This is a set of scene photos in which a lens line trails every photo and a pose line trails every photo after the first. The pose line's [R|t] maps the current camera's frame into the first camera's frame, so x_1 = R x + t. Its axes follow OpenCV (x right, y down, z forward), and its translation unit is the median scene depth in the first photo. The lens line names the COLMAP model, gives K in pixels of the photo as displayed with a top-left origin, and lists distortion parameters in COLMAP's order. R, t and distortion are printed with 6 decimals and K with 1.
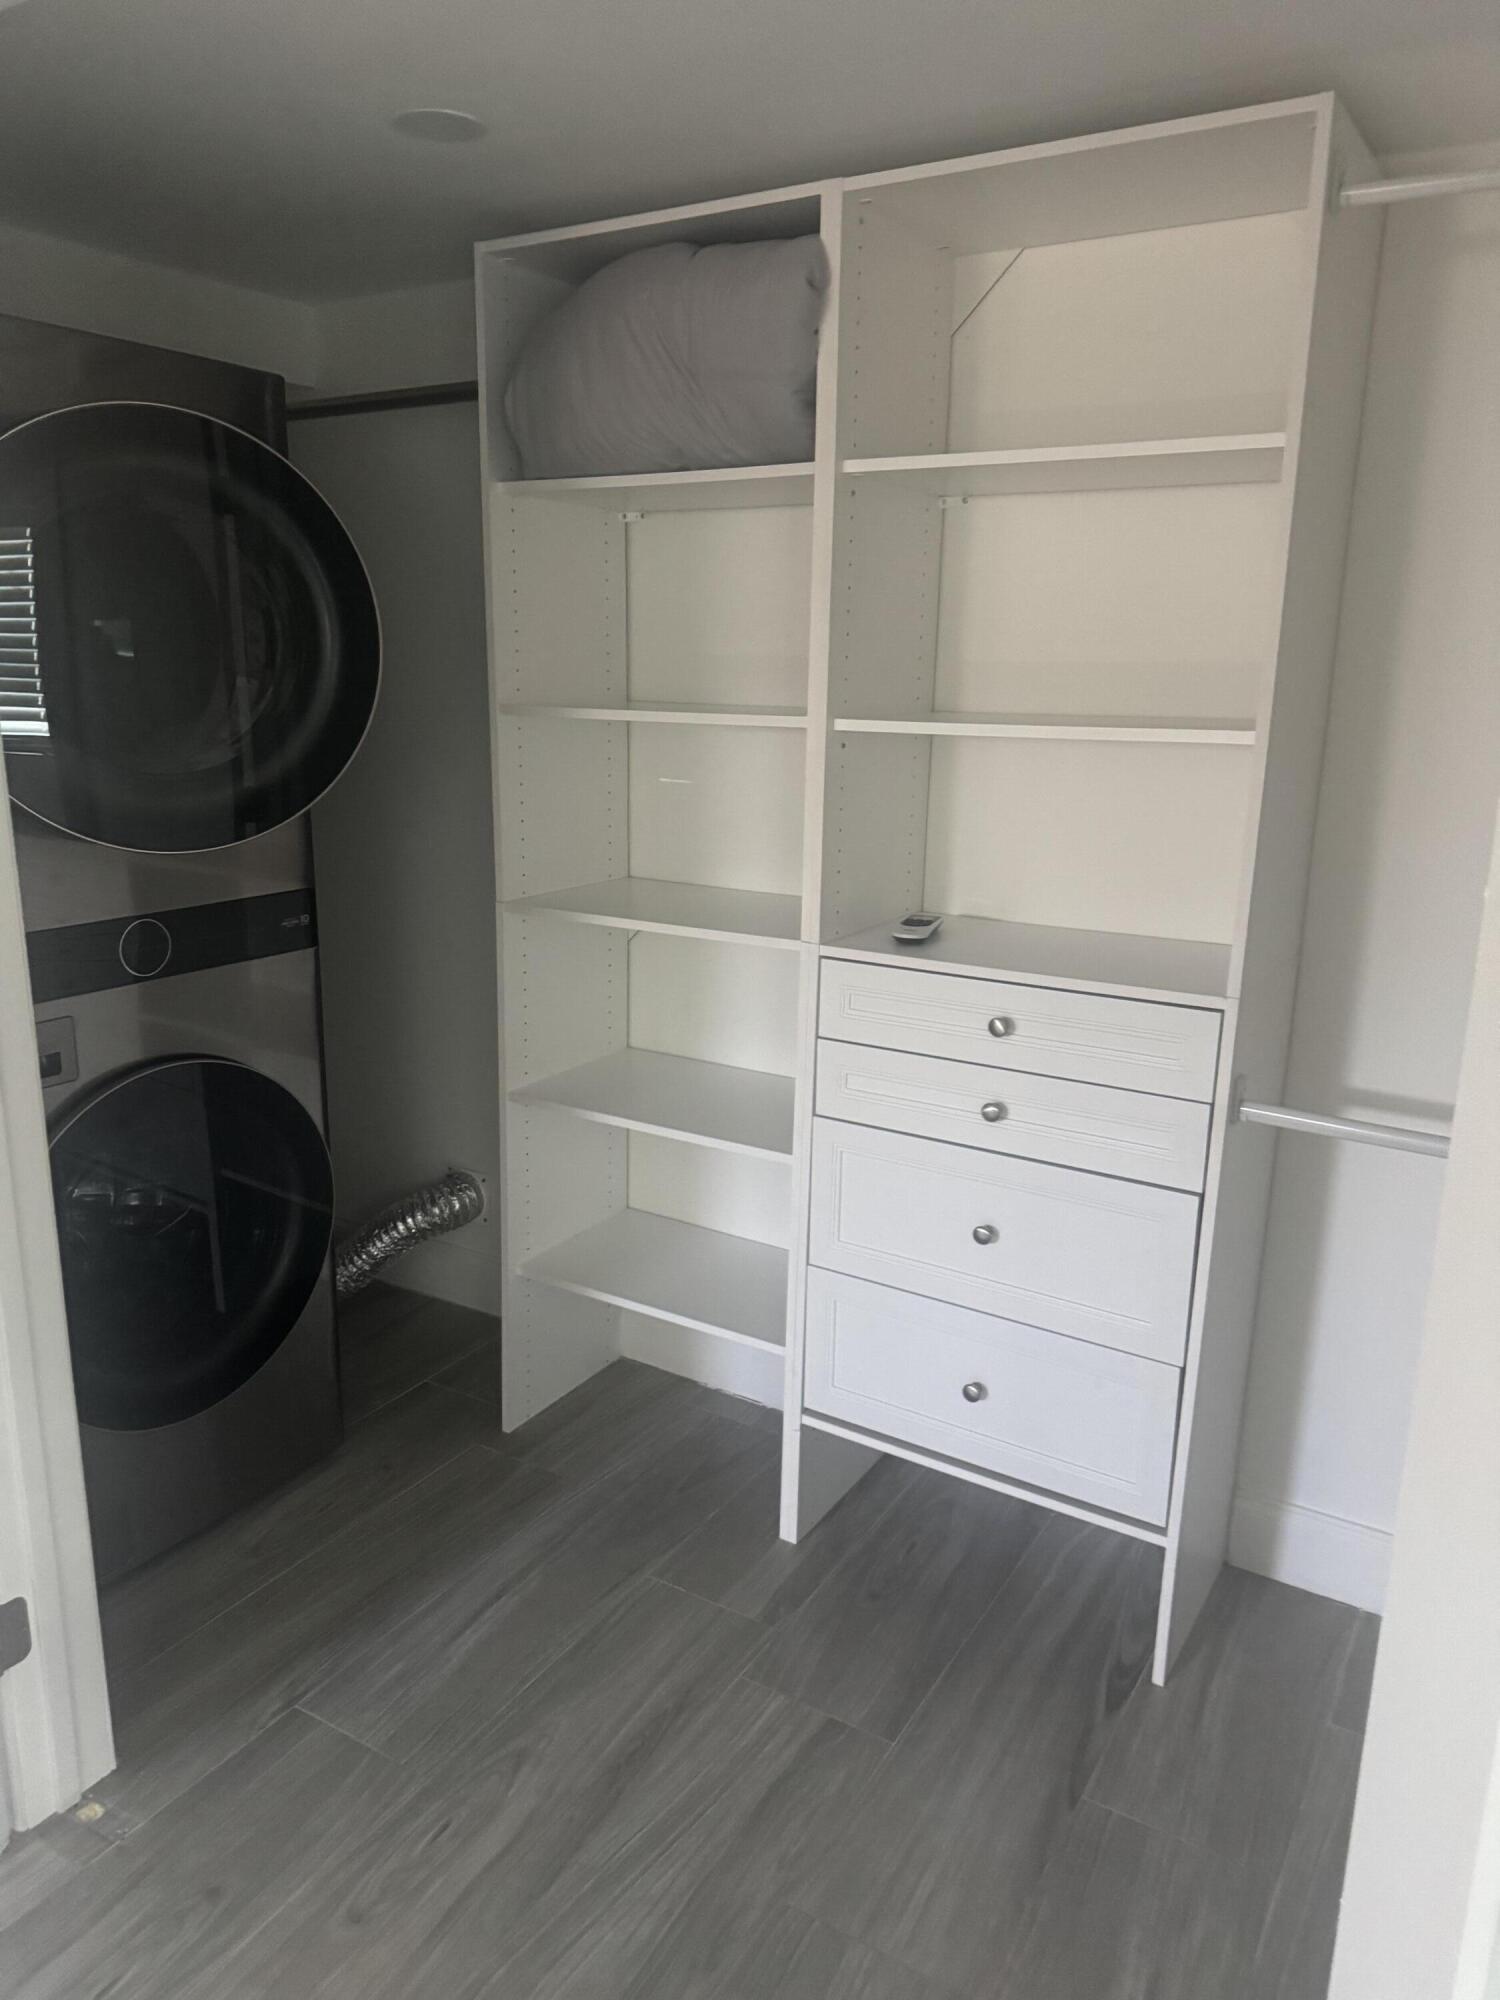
lens RADIAL K [[1384.8, 0, 745.1], [0, 1384.8, 1026.0], [0, 0, 1]] dist [0.053717, -0.097442]
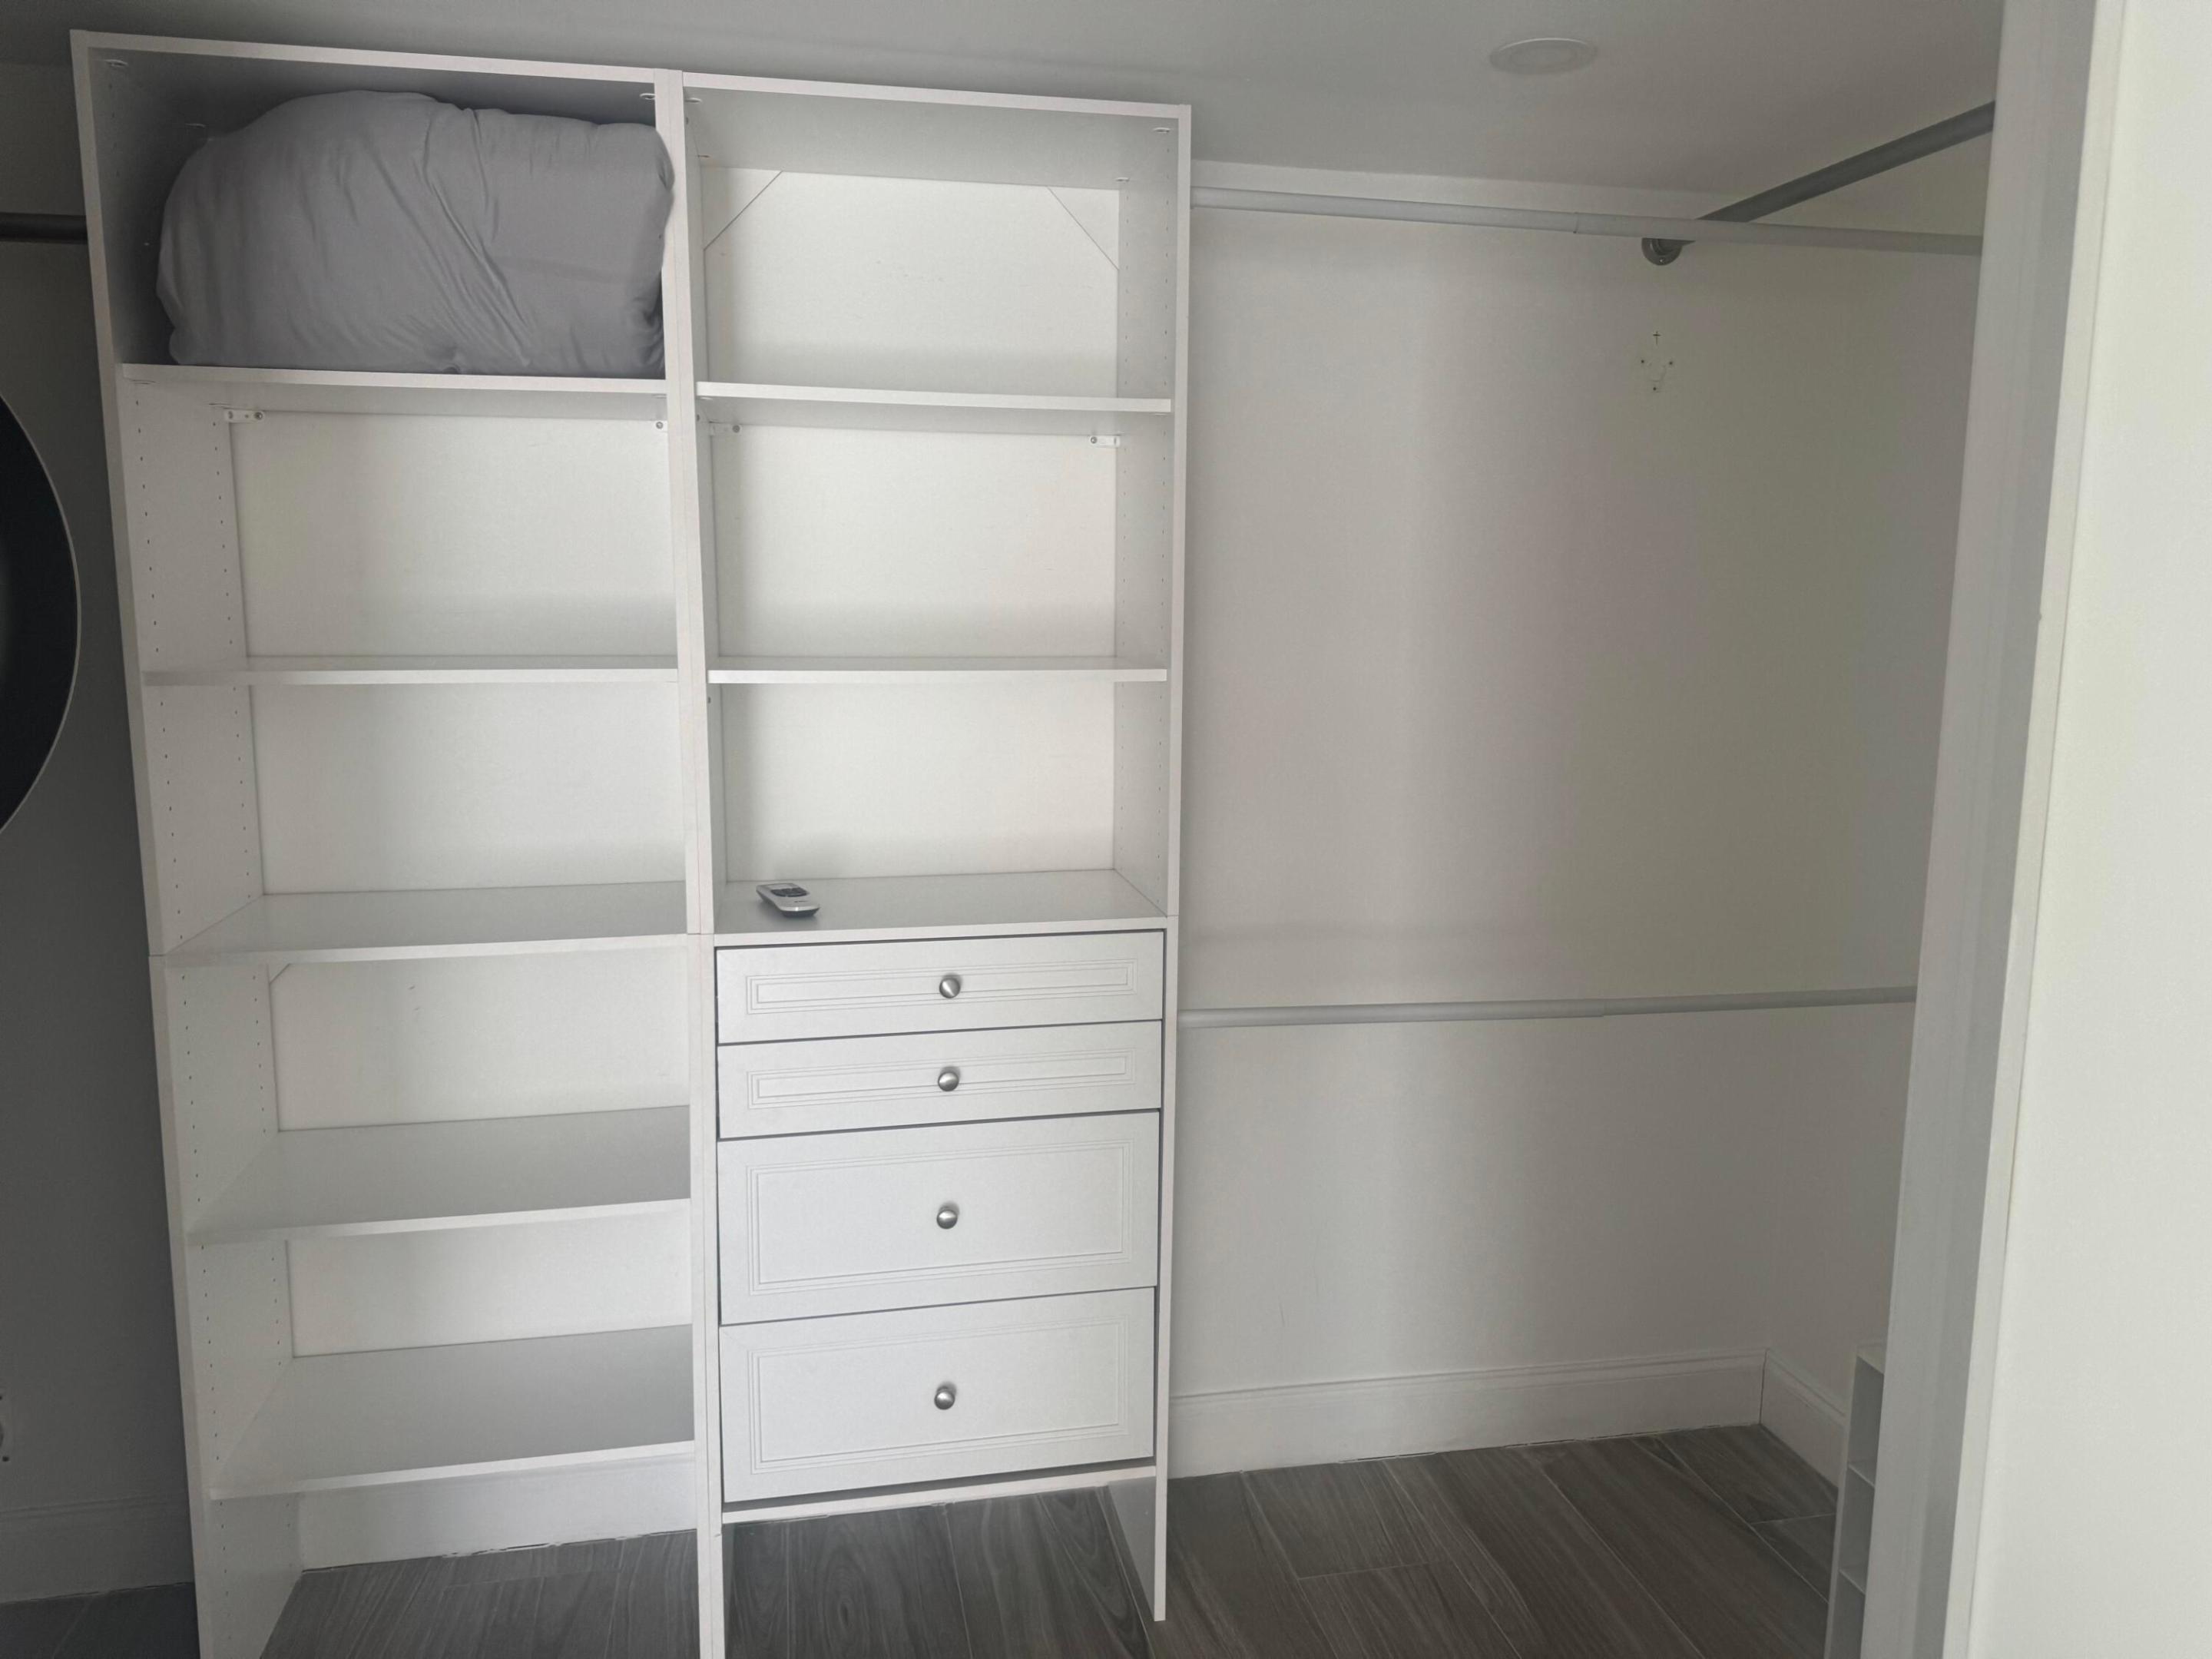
lens RADIAL K [[1531.6, 0, 888.8], [0, 1531.6, 834.5], [0, 0, 1]] dist [0.053717, -0.097442]
pose [[0.723869, -0.109358, 0.681216, -0.498405], [0.180119, 0.983071, -0.033581, -0.067719], [-0.666011, 0.147008, 0.731312, 0.239946]]
